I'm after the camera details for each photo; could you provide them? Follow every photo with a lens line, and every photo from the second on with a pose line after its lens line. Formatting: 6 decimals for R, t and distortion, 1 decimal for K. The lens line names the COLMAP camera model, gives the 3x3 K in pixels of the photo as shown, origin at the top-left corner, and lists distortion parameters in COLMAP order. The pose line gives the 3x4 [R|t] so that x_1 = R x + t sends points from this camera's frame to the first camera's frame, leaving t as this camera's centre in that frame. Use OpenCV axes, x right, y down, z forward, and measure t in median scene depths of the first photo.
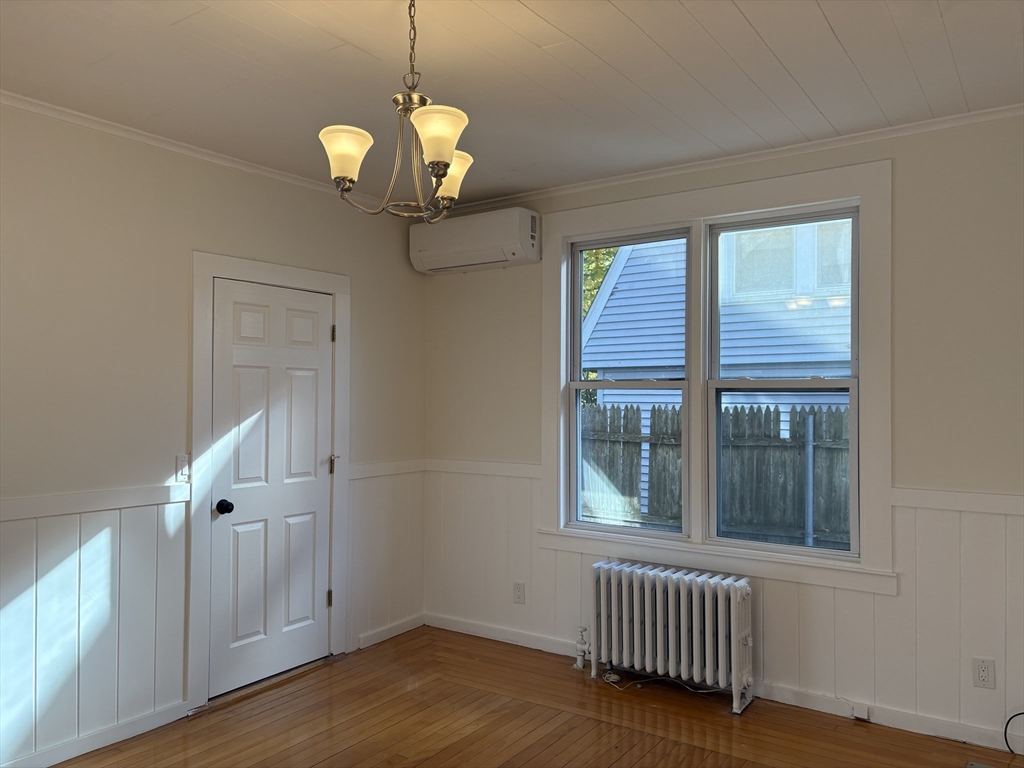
lens RADIAL K [[776.0, 0, 513.1], [0, 776.0, 390.5], [0, 0, 1]] dist [0.055142, -0.068408]
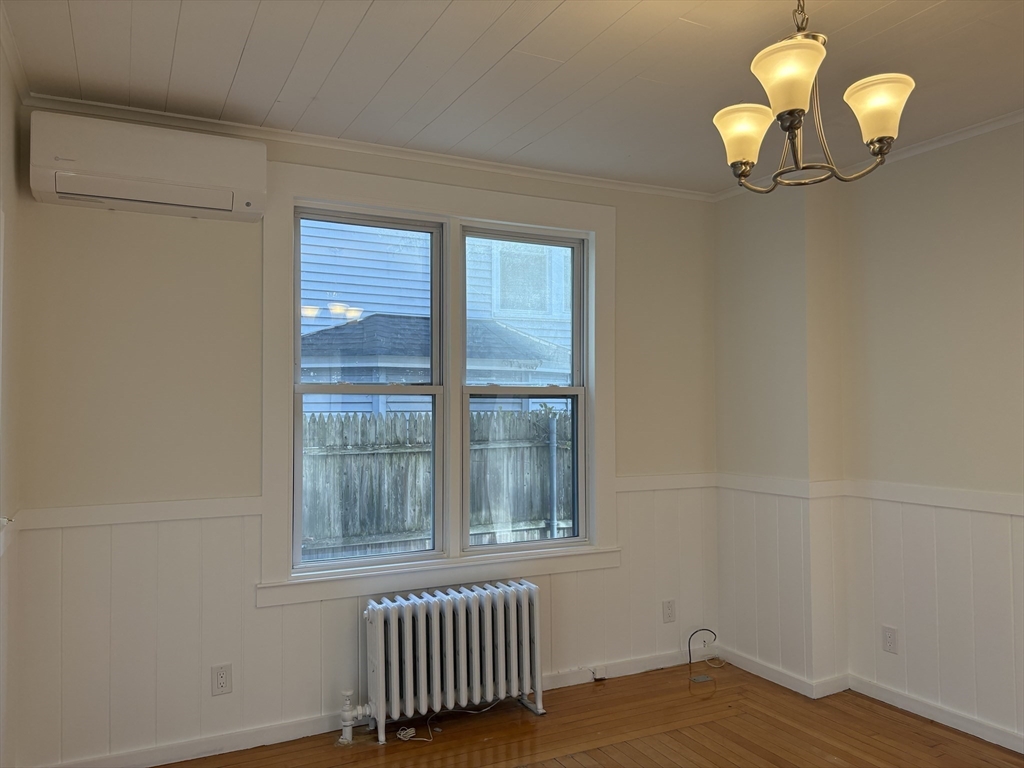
lens RADIAL K [[776.0, 0, 513.1], [0, 776.0, 390.5], [0, 0, 1]] dist [0.055142, -0.068408]
pose [[0.492689, 0.012301, 0.870119, -0.559913], [-0.001134, 0.999908, -0.013493, 0.005405], [-0.870205, 0.005661, 0.492658, 0.475018]]
